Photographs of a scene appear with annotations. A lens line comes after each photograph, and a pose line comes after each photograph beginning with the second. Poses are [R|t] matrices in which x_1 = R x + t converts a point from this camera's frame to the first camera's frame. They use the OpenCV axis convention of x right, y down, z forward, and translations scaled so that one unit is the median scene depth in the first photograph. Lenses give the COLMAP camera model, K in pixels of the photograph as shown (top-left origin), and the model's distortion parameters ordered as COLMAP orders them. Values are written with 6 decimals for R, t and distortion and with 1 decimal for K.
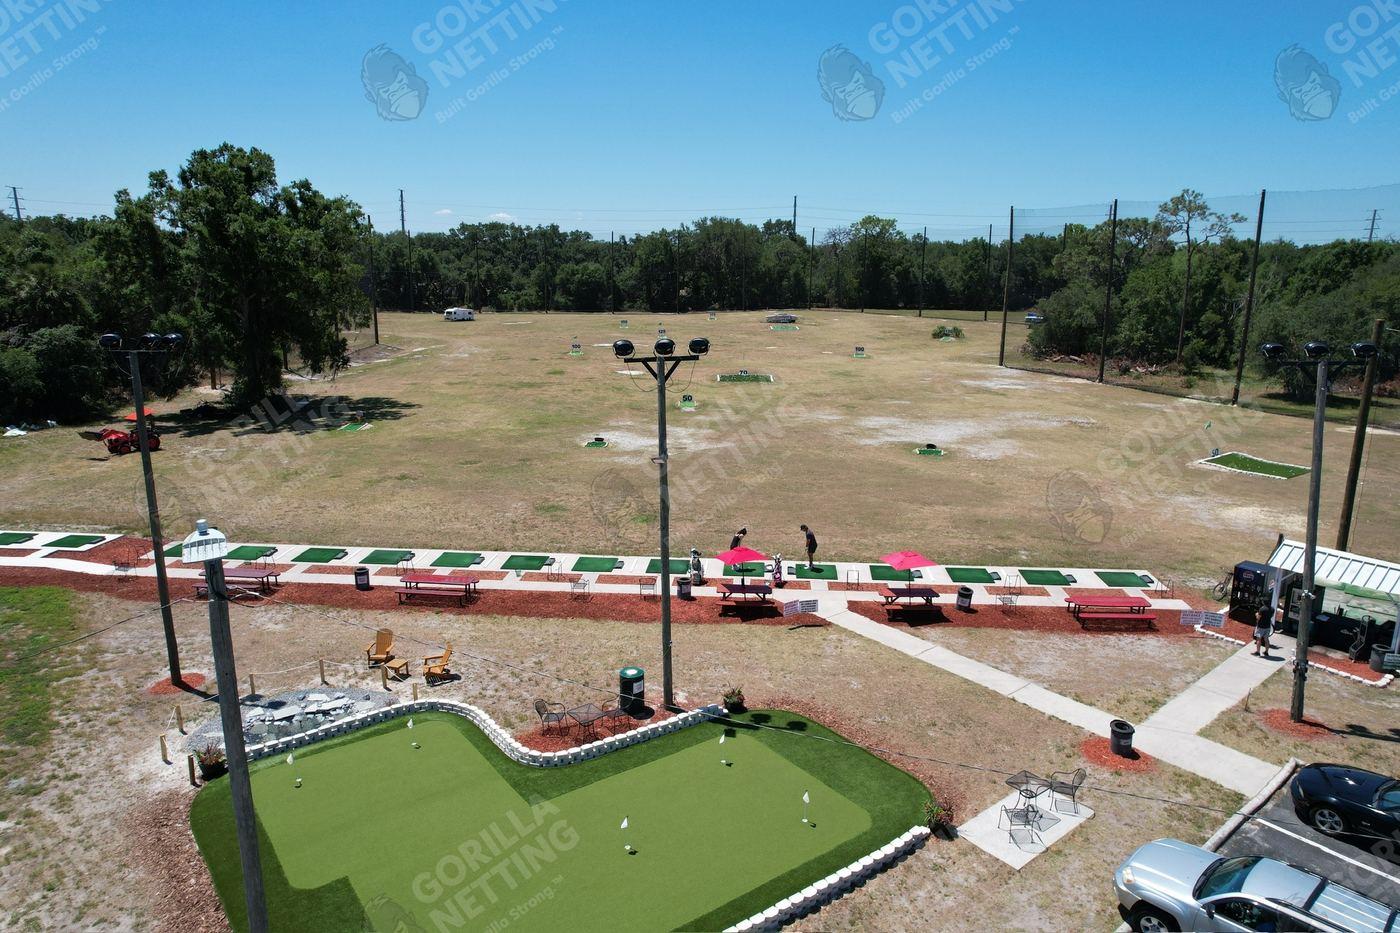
lens RADIAL K [[894.0, 0, 705.0], [0, 894.0, 466.1], [0, 0, 1]] dist [-0.079452, 0.072718]
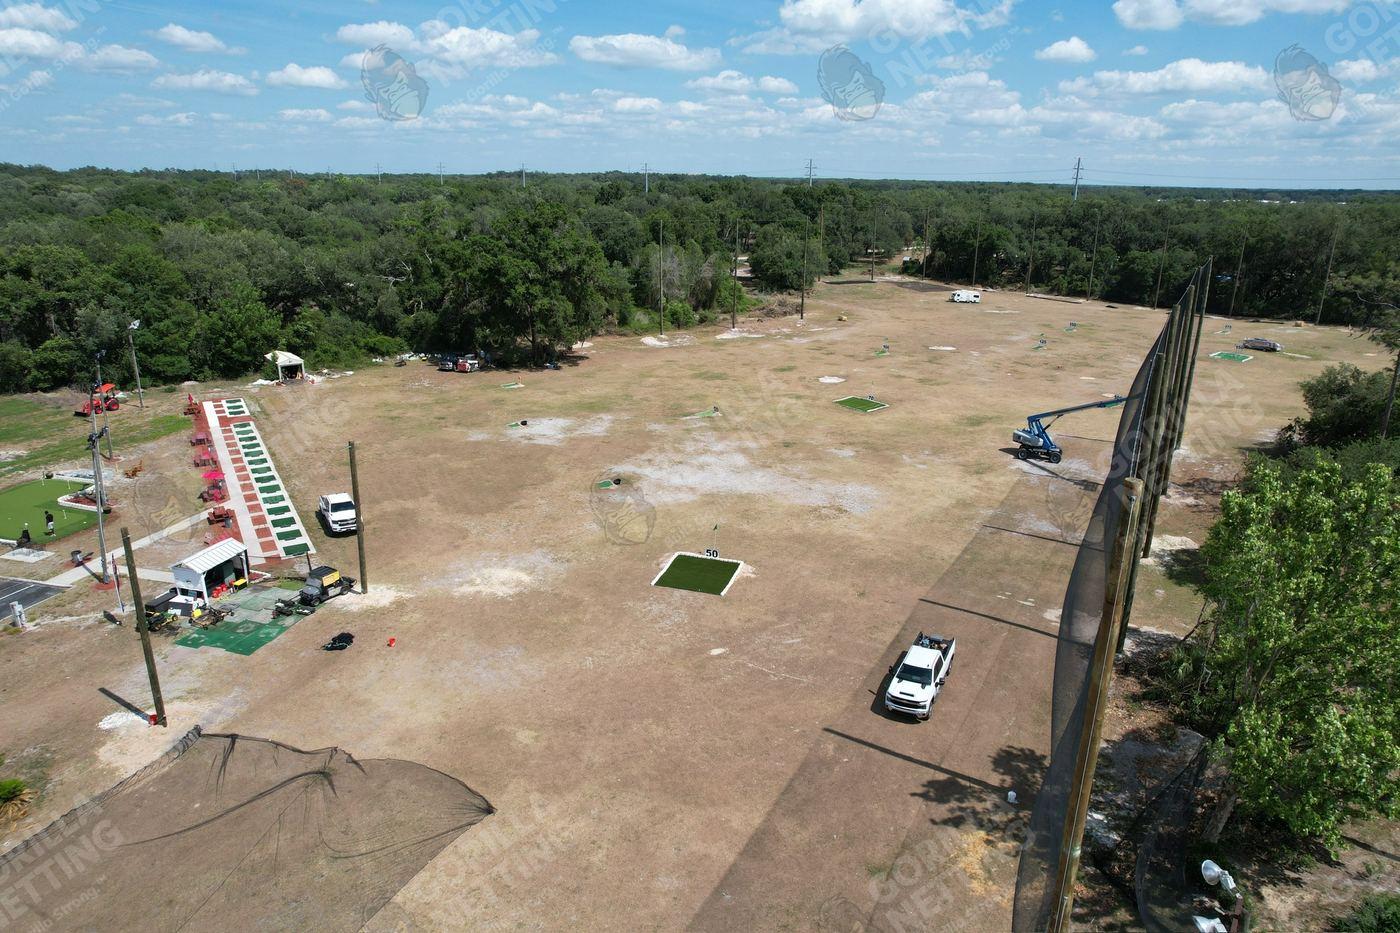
lens RADIAL K [[899.5, 0, 703.5], [0, 899.5, 437.3], [0, 0, 1]] dist [-0.081041, 0.074174]
pose [[0.593115, 0.223069, -0.773598, 1.513114], [-0.190624, 0.972439, 0.134254, -0.323978], [0.782225, 0.067838, 0.619291, 0.336246]]
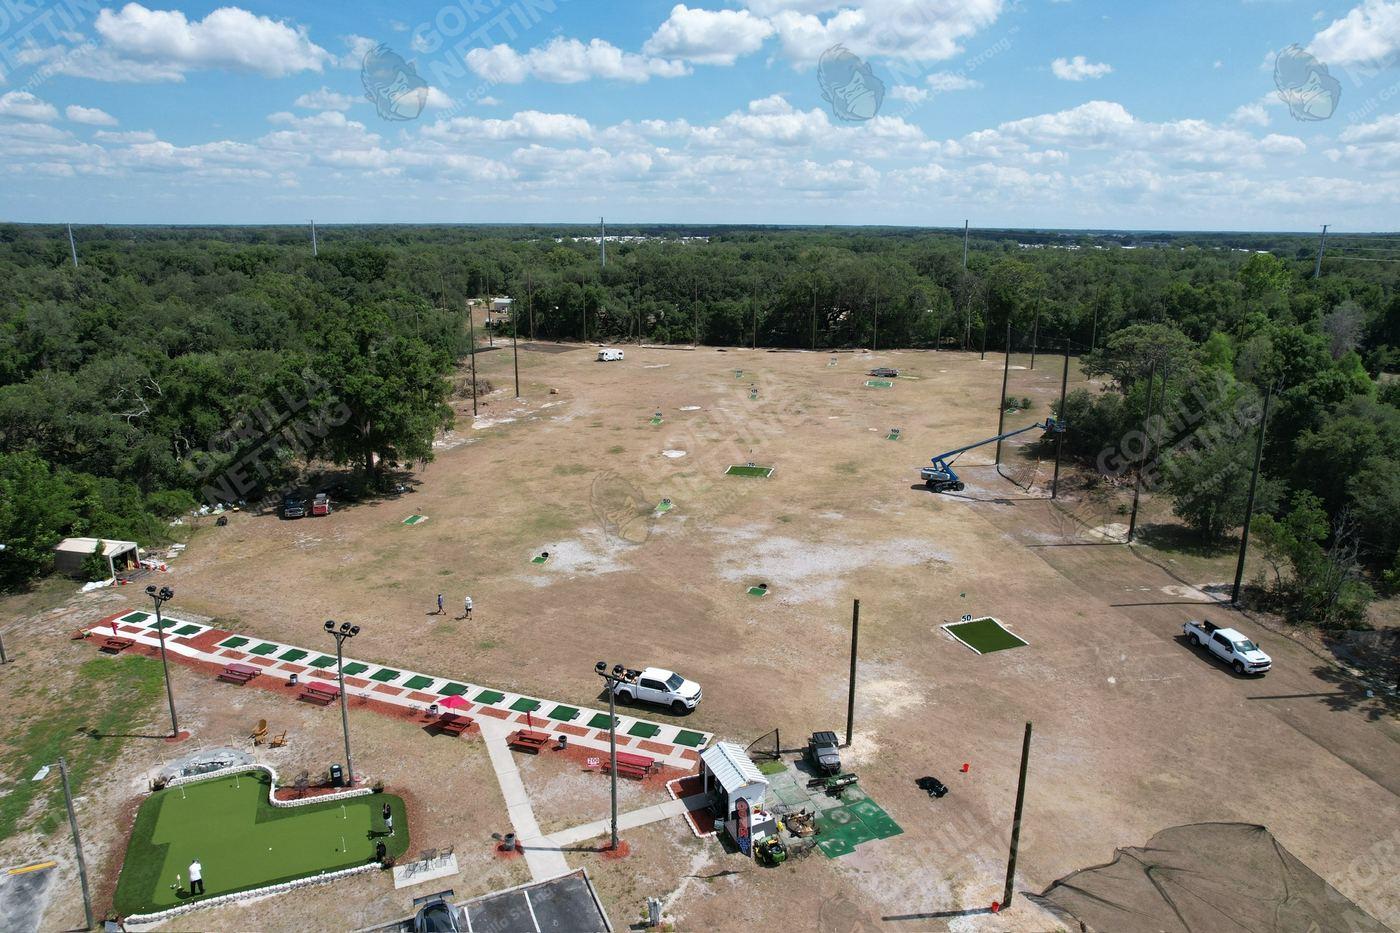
lens RADIAL K [[894.0, 0, 705.0], [0, 894.0, 466.1], [0, 0, 1]] dist [-0.079452, 0.072718]
pose [[0.962085, 0.066136, -0.264609, 0.594157], [-0.057103, 0.997497, 0.041691, -0.293066], [0.266704, -0.025000, 0.963454, -0.370046]]
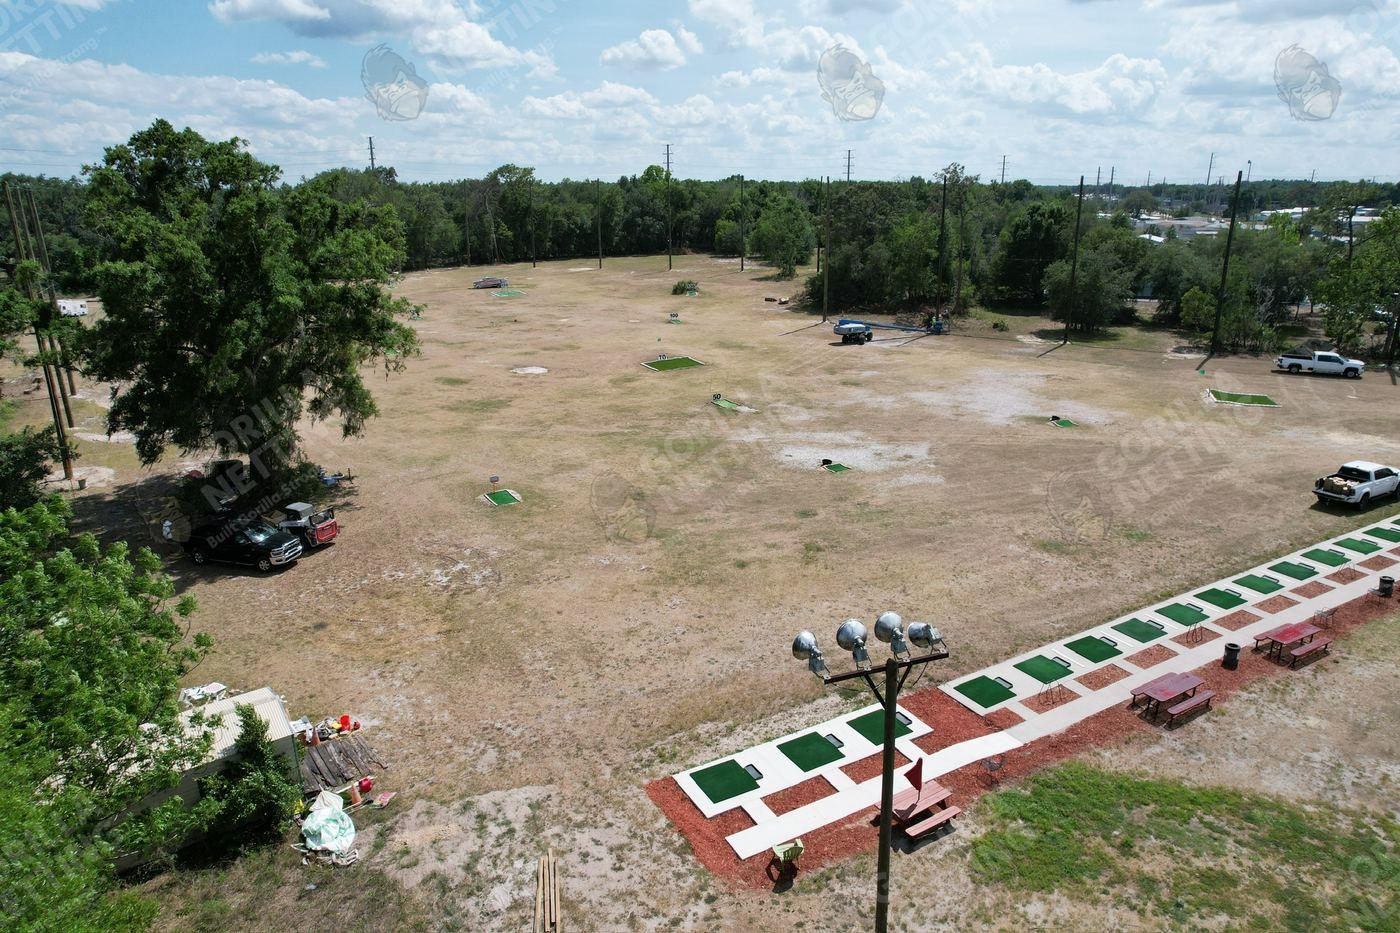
lens RADIAL K [[894.0, 0, 705.0], [0, 894.0, 466.1], [0, 0, 1]] dist [-0.079452, 0.072718]
pose [[0.828149, -0.177357, 0.531708, -0.889431], [0.136512, 0.983875, 0.115562, -0.185808], [-0.543629, -0.023118, 0.839007, 0.300219]]
